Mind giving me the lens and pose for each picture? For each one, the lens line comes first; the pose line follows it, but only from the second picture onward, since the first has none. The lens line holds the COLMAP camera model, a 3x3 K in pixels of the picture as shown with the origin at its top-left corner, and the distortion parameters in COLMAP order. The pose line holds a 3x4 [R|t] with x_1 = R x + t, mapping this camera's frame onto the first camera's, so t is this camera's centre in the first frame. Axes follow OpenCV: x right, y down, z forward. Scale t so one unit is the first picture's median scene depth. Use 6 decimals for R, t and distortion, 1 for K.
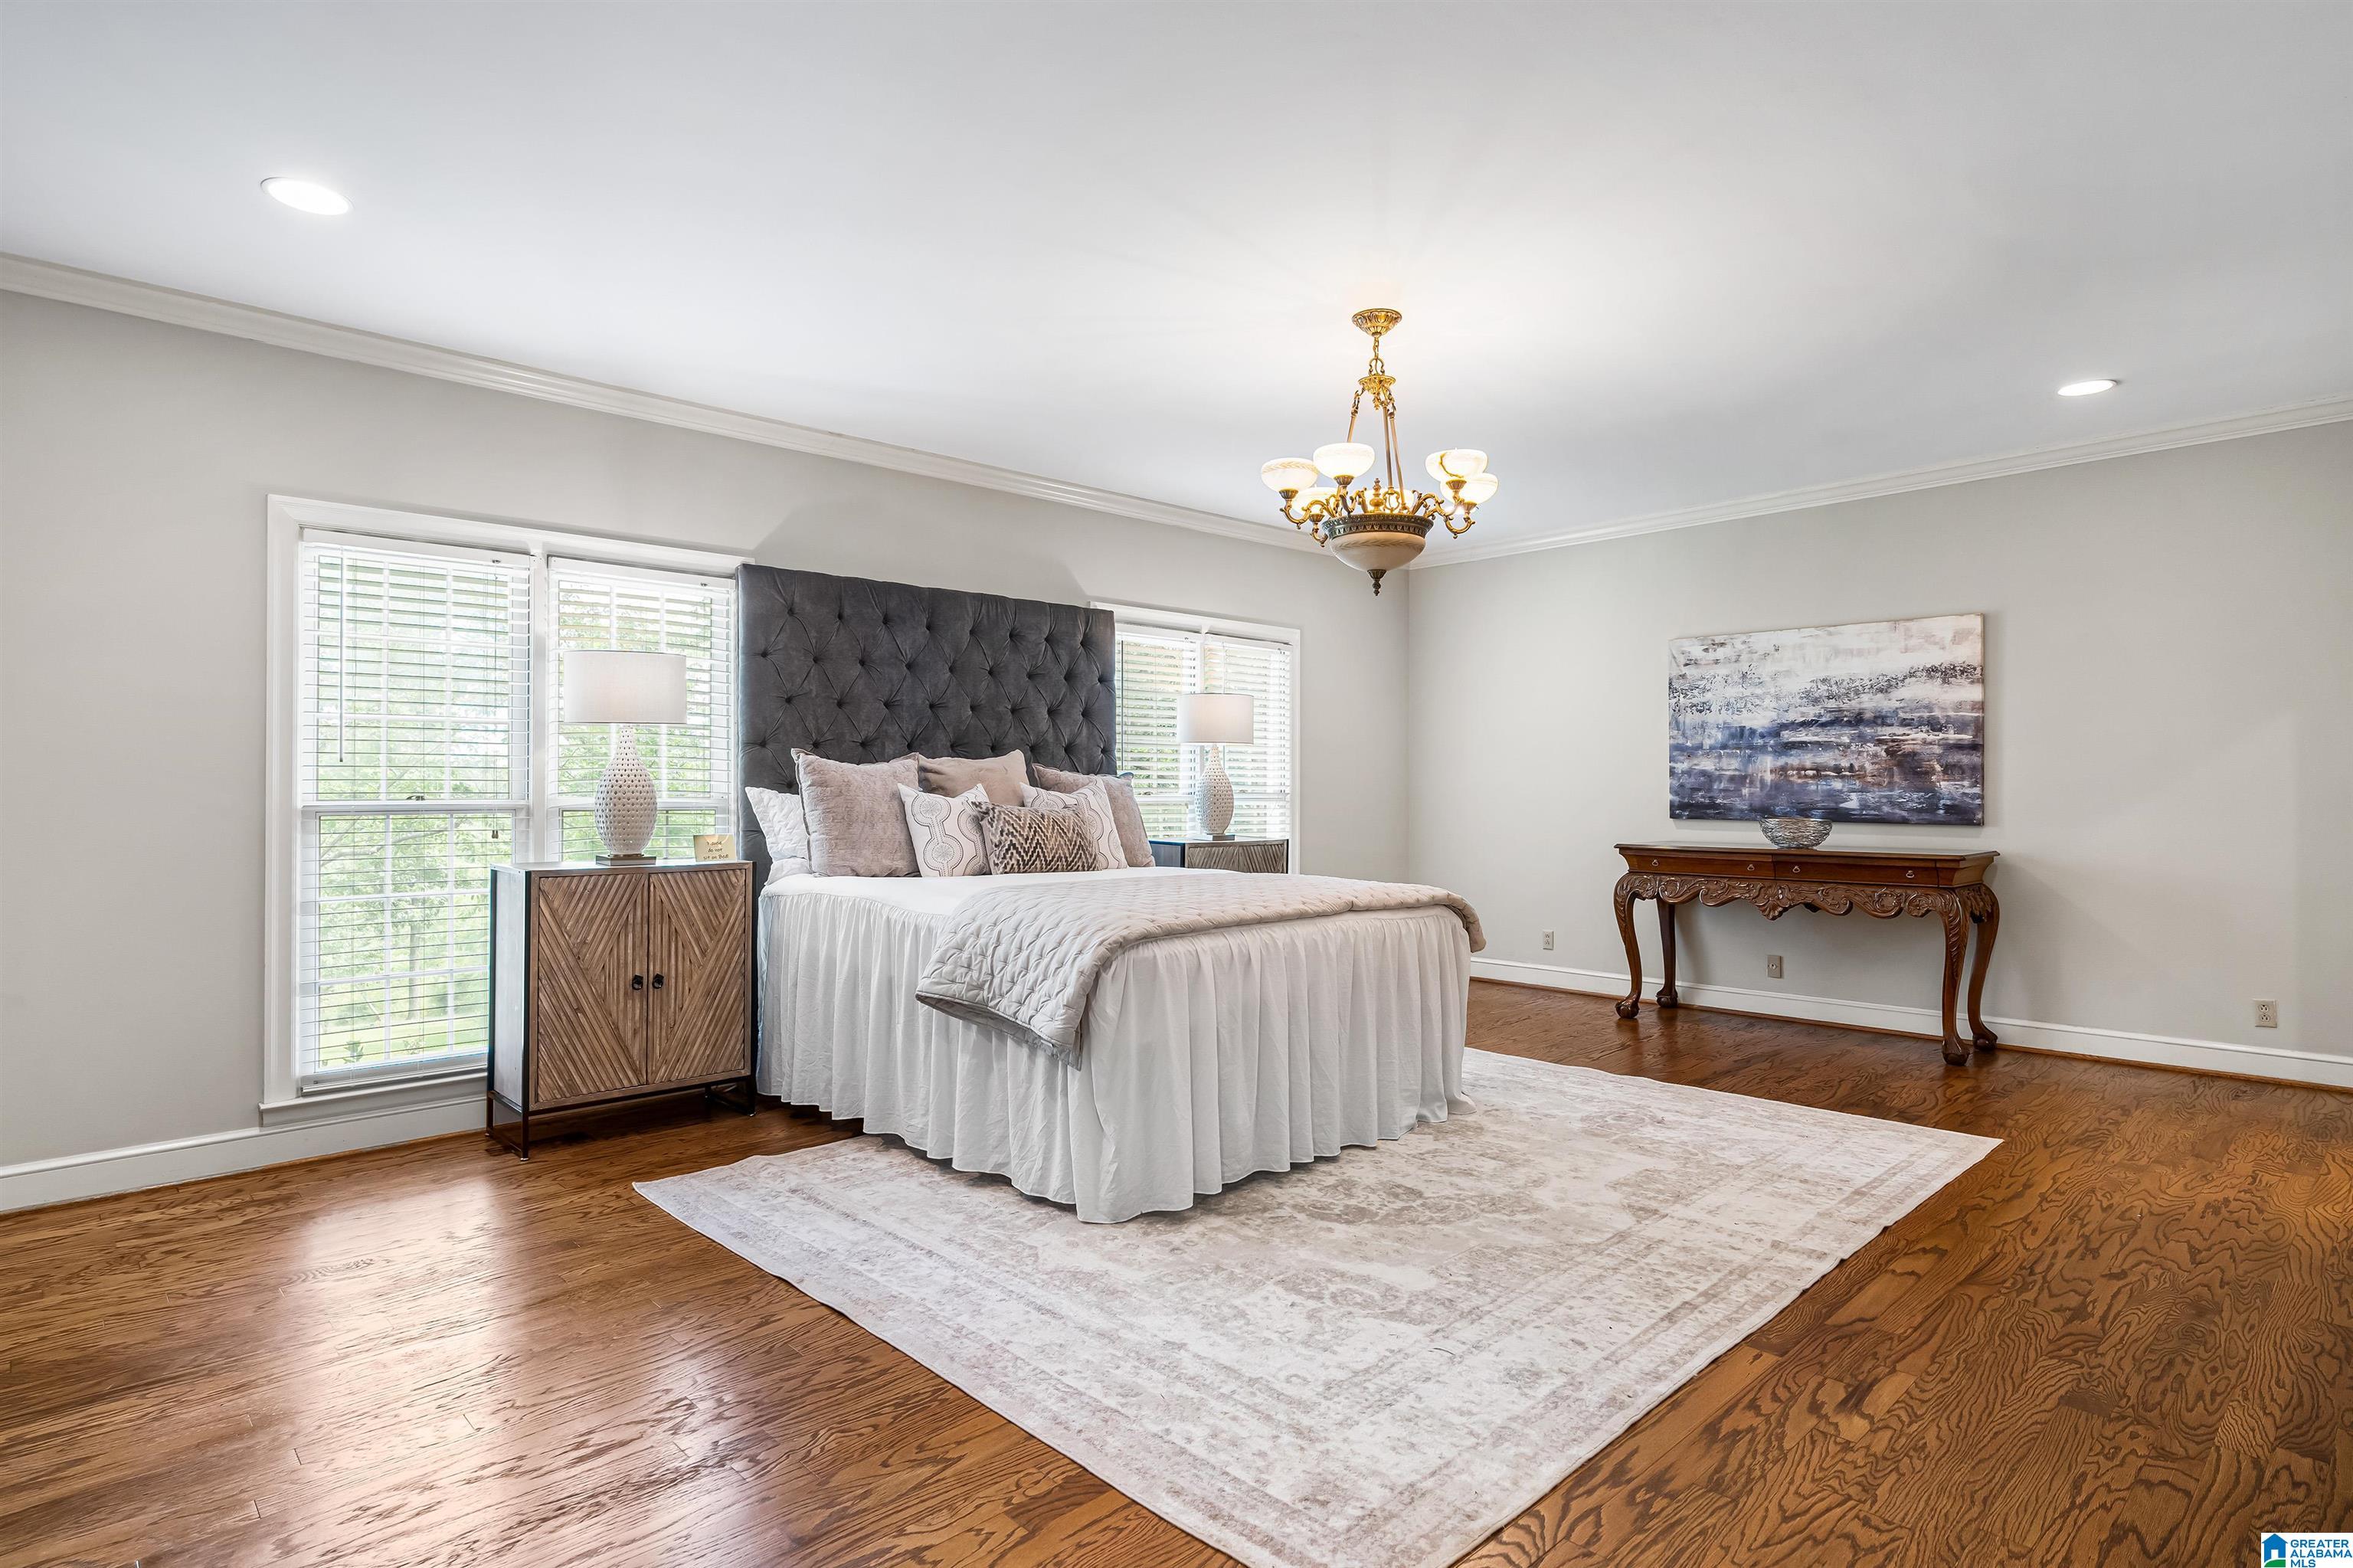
lens RADIAL K [[1225.5, 0, 1176.8], [0, 1225.5, 780.2], [0, 0, 1]] dist [-0.011959, 0.001378]
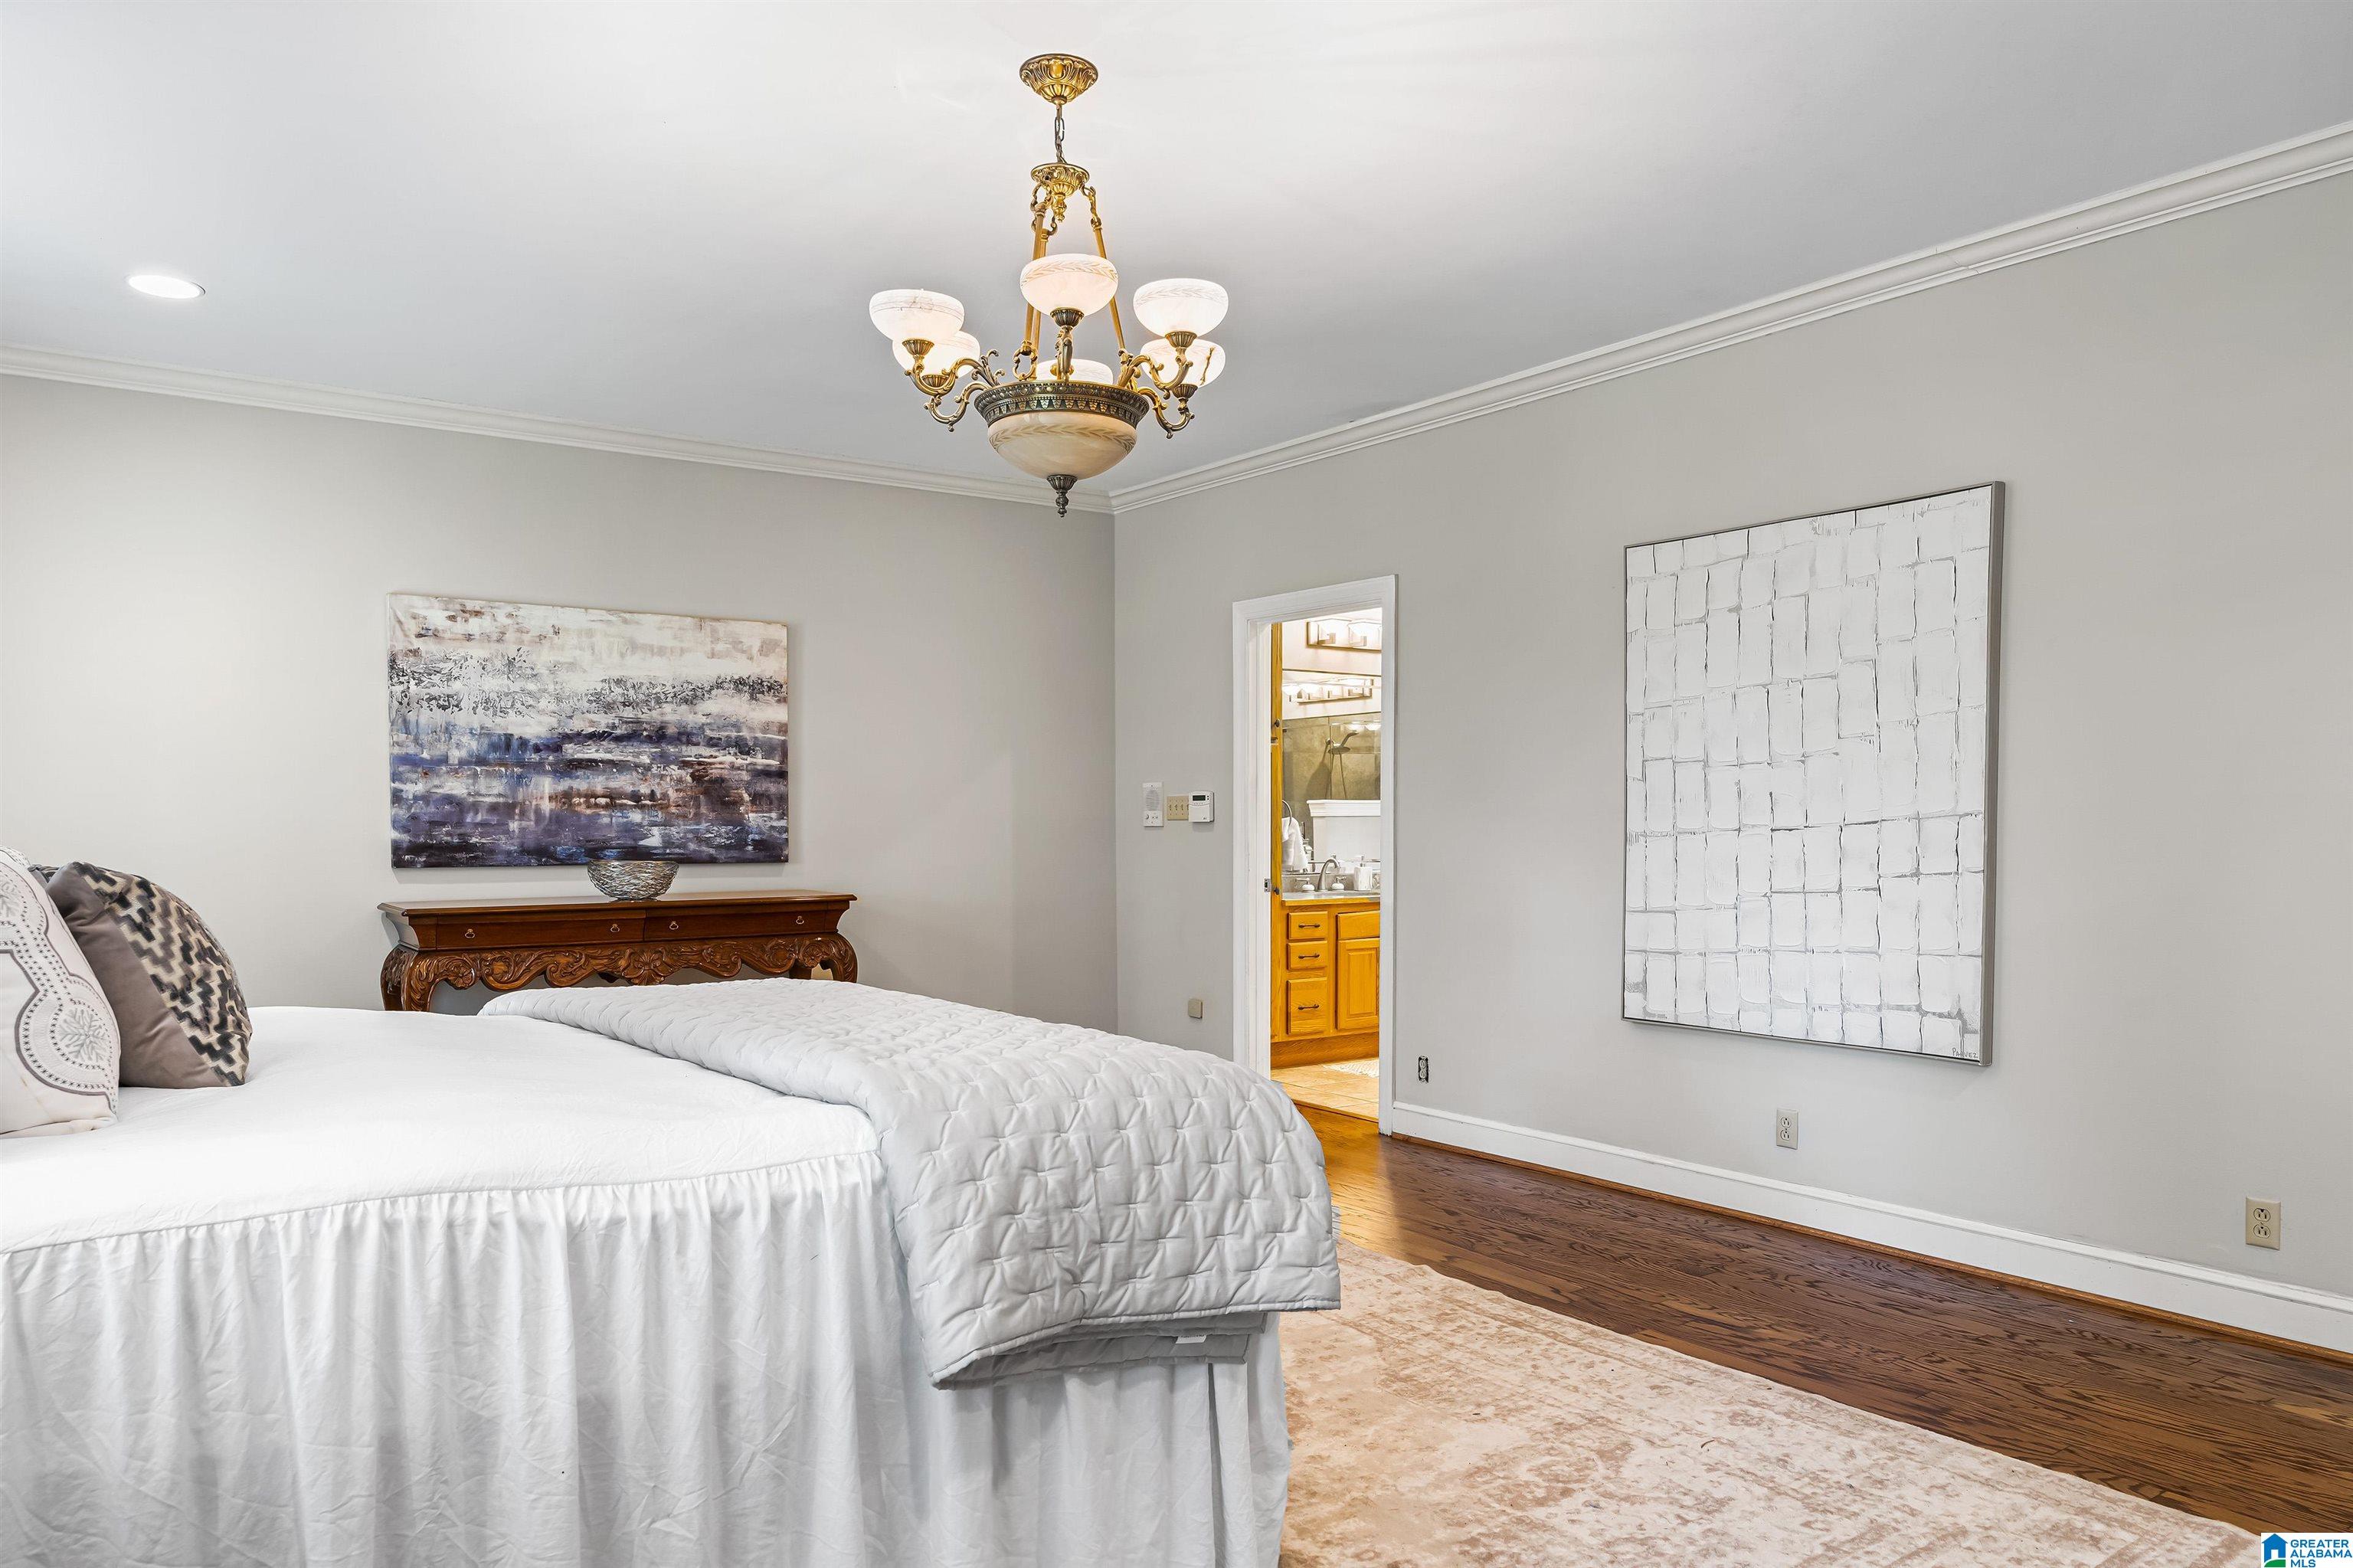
lens RADIAL K [[1569.0, 0, 1172.6], [0, 1569.0, 854.4], [0, 0, 1]] dist [0.005391, 0.003656]
pose [[0.134281, -0.021887, 0.990702, -0.415623], [-0.003408, 0.999740, 0.022548, 0.004109], [-0.990937, -0.006404, 0.134171, 0.530087]]
